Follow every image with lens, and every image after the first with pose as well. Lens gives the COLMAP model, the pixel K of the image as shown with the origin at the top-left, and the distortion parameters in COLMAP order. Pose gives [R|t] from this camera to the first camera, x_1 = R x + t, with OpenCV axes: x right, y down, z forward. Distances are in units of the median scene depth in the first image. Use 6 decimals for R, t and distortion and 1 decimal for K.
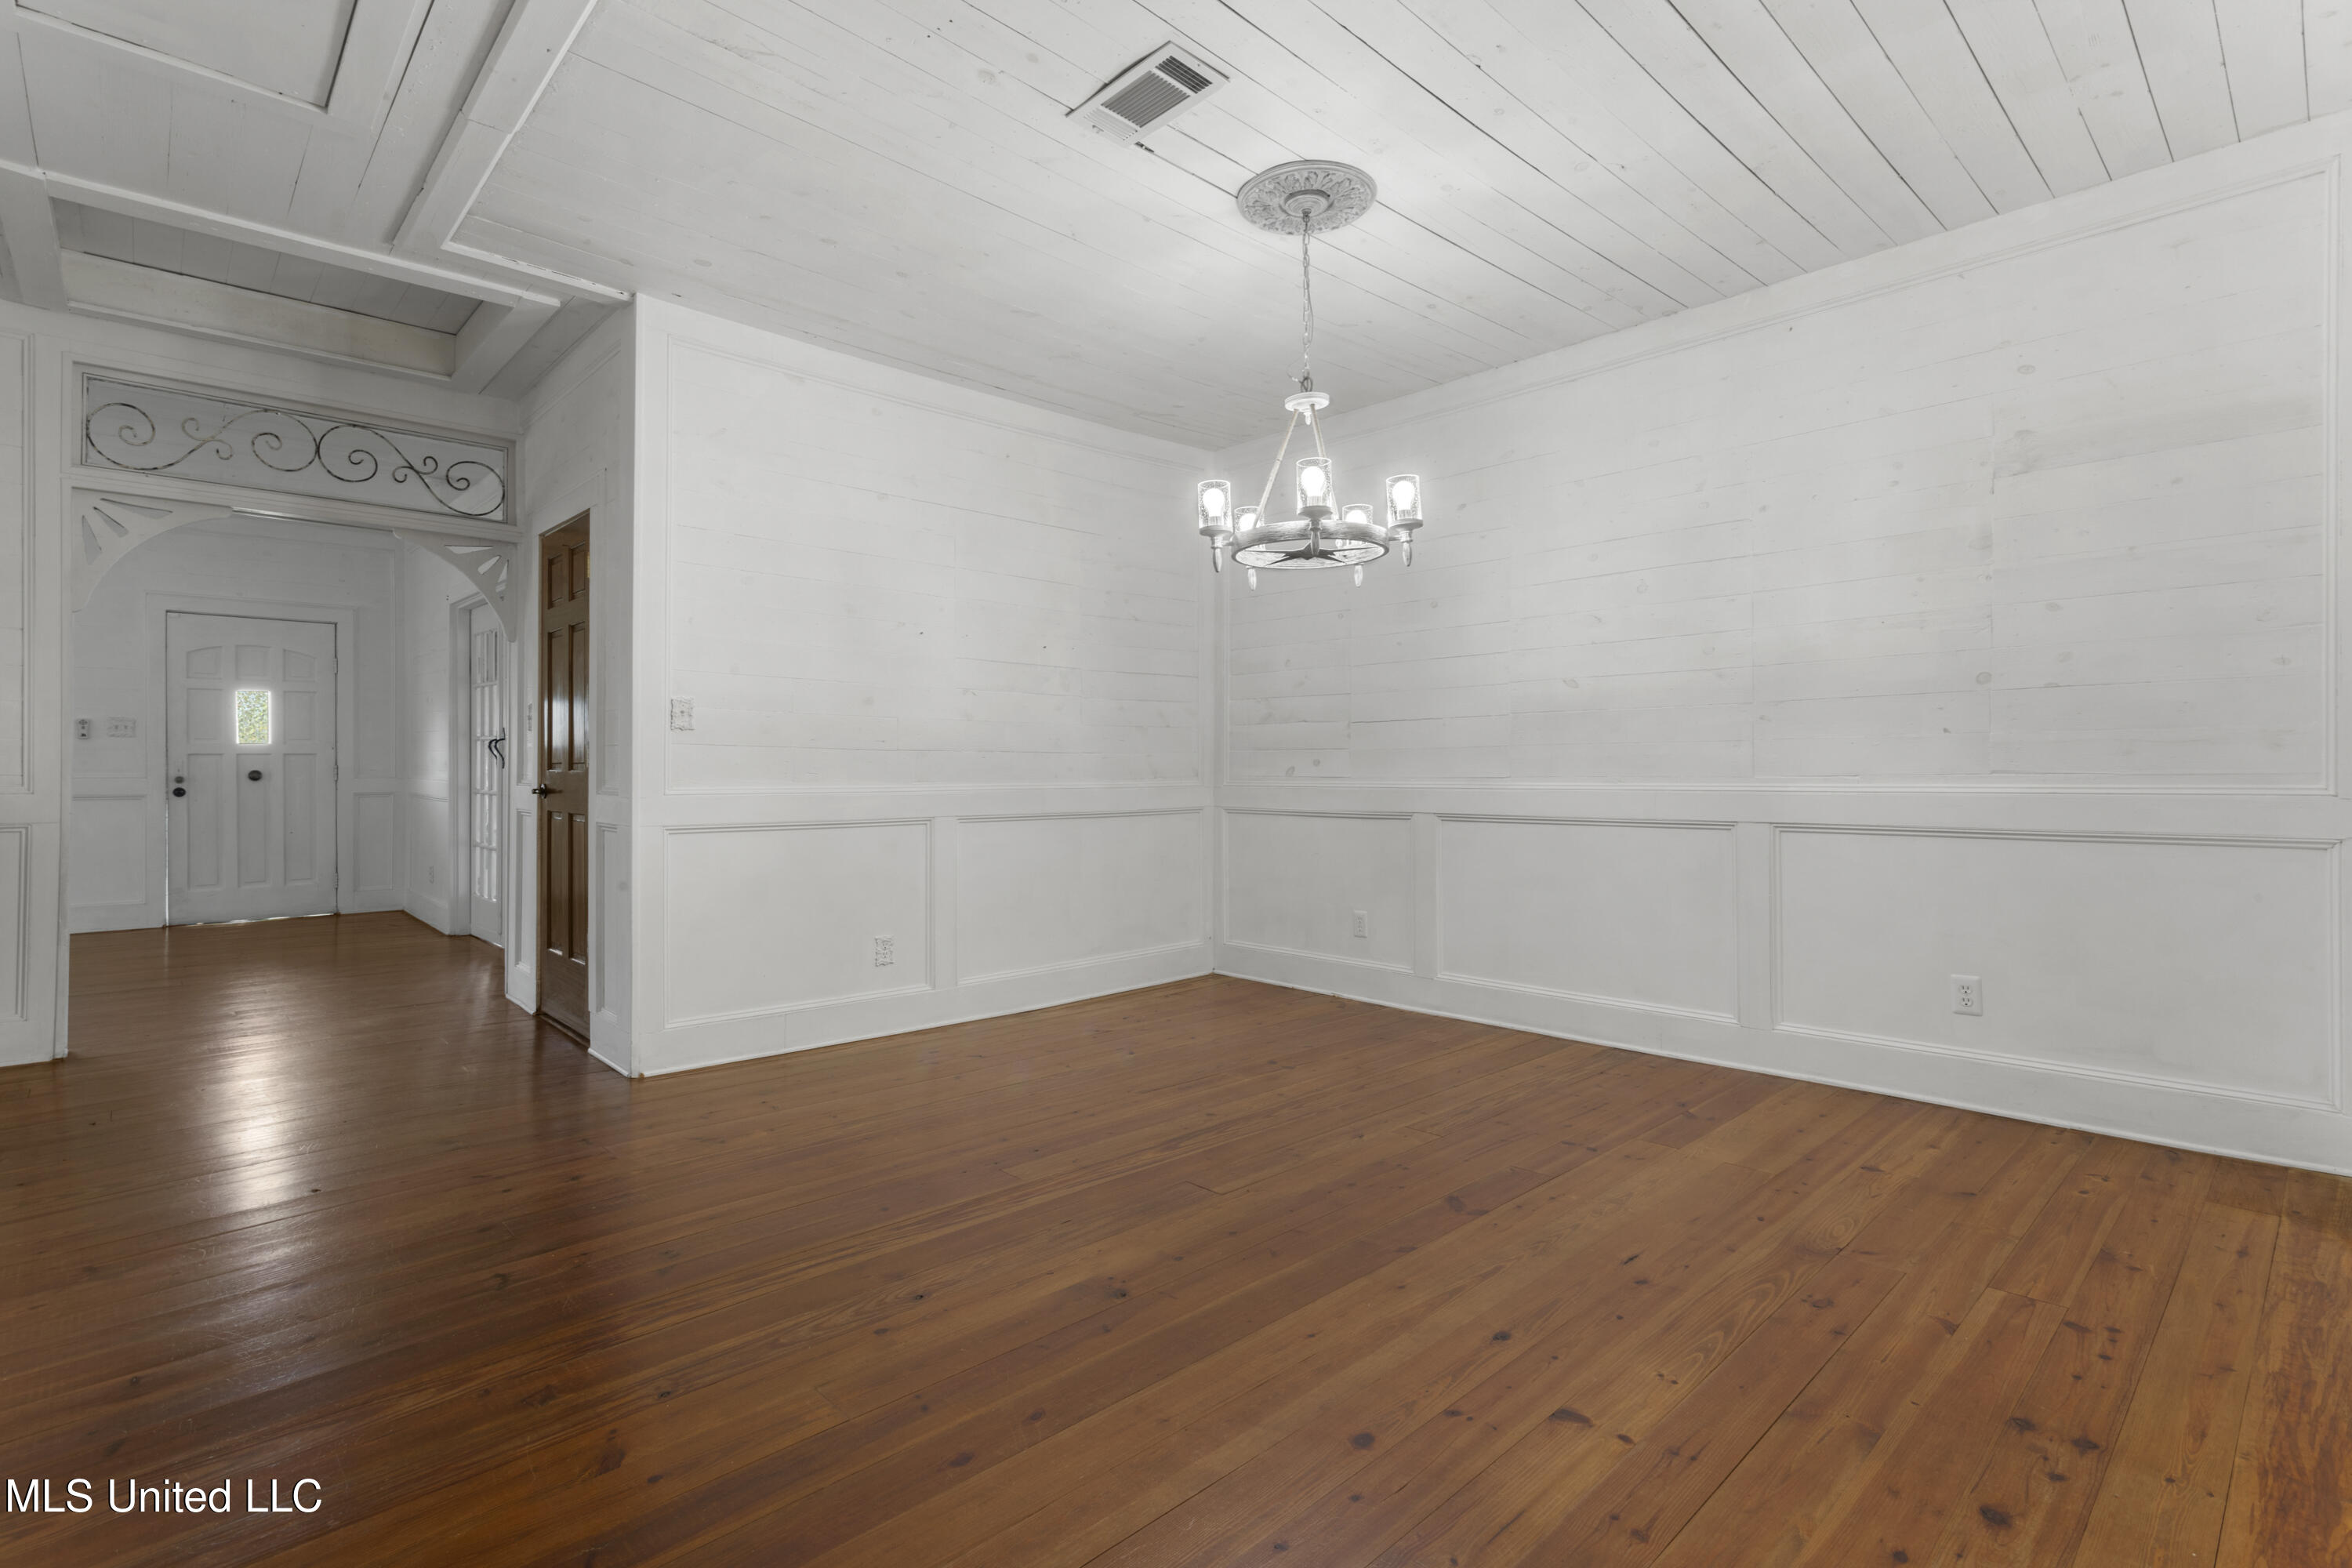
lens RADIAL K [[1112.8, 0, 1169.0], [0, 1112.8, 763.4], [0, 0, 1]] dist [0.001507, 0.001505]
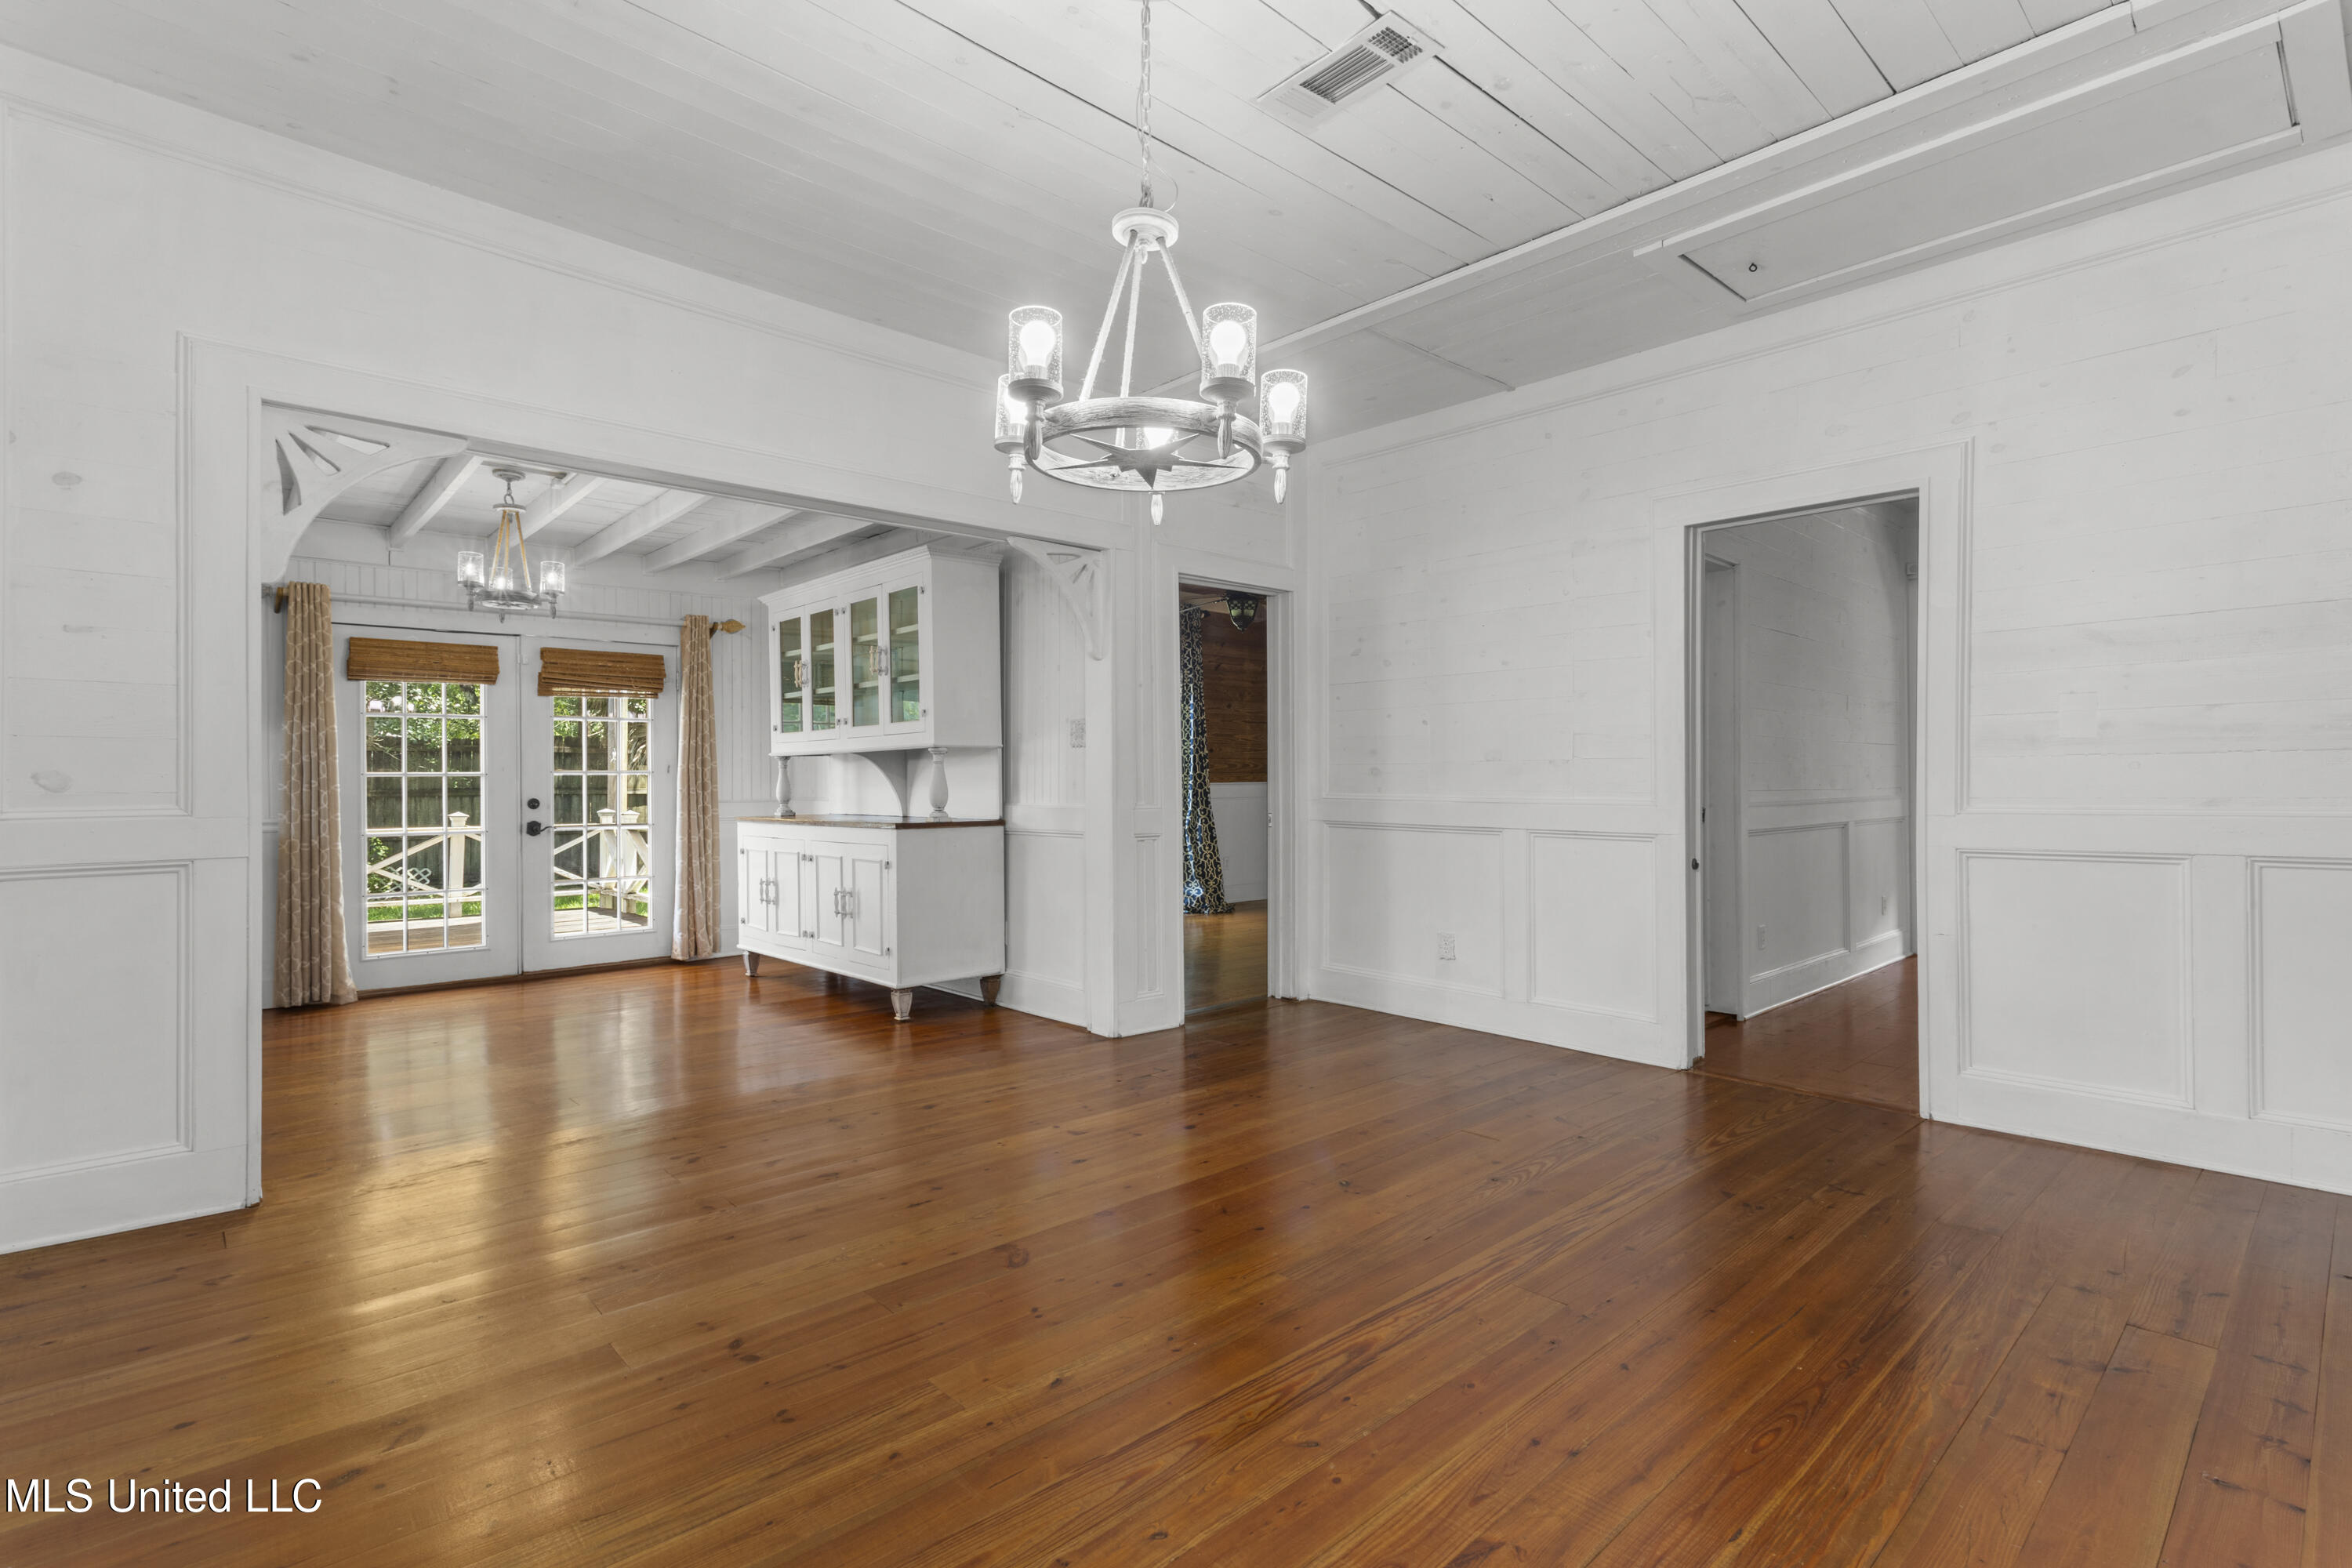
lens RADIAL K [[1108.4, 0, 1169.4], [0, 1108.4, 777.0], [0, 0, 1]] dist [0.003360, 0.000565]
pose [[-0.999908, 0.005199, 0.012499, 0.085291], [0.005043, 0.999909, -0.012501, 0.007645], [-0.012563, -0.012437, -0.999844, 1.371156]]
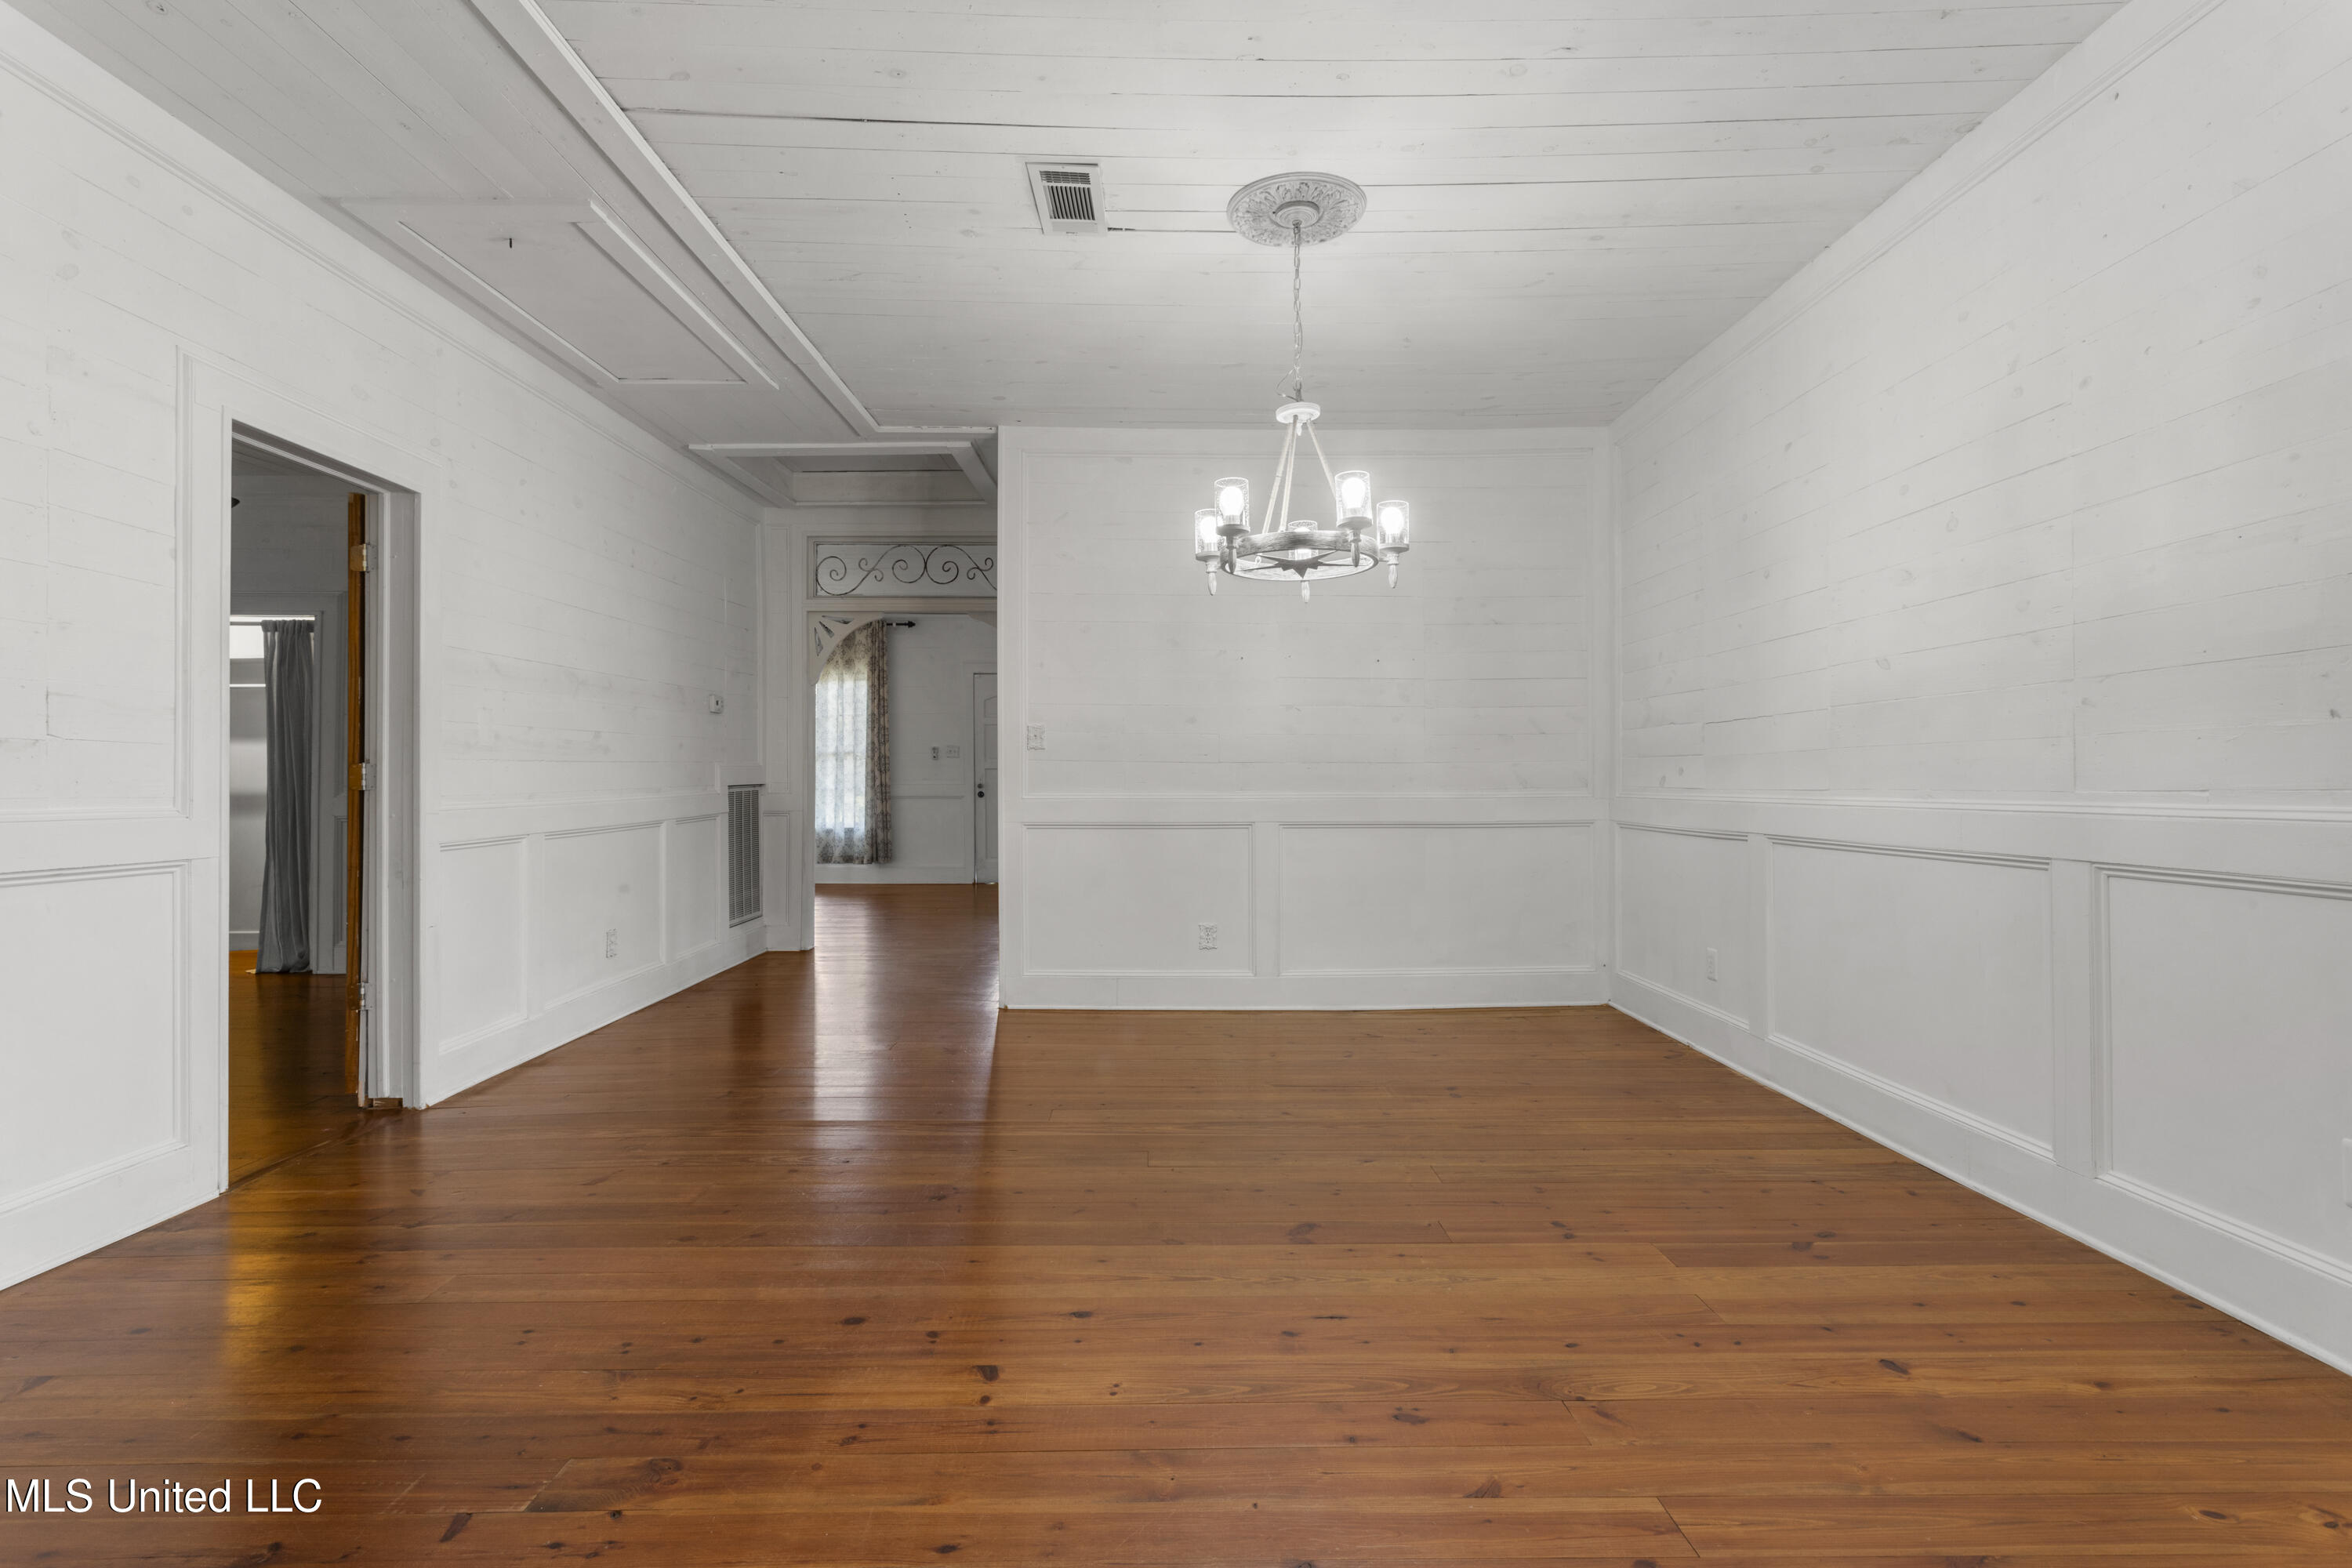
lens RADIAL K [[1108.4, 0, 1169.4], [0, 1108.4, 777.0], [0, 0, 1]] dist [0.003360, 0.000565]
pose [[0.734332, -0.001291, -0.678790, 0.591283], [0.004581, 0.999985, 0.003054, -0.000944], [0.678776, -0.005352, 0.734326, 0.154059]]
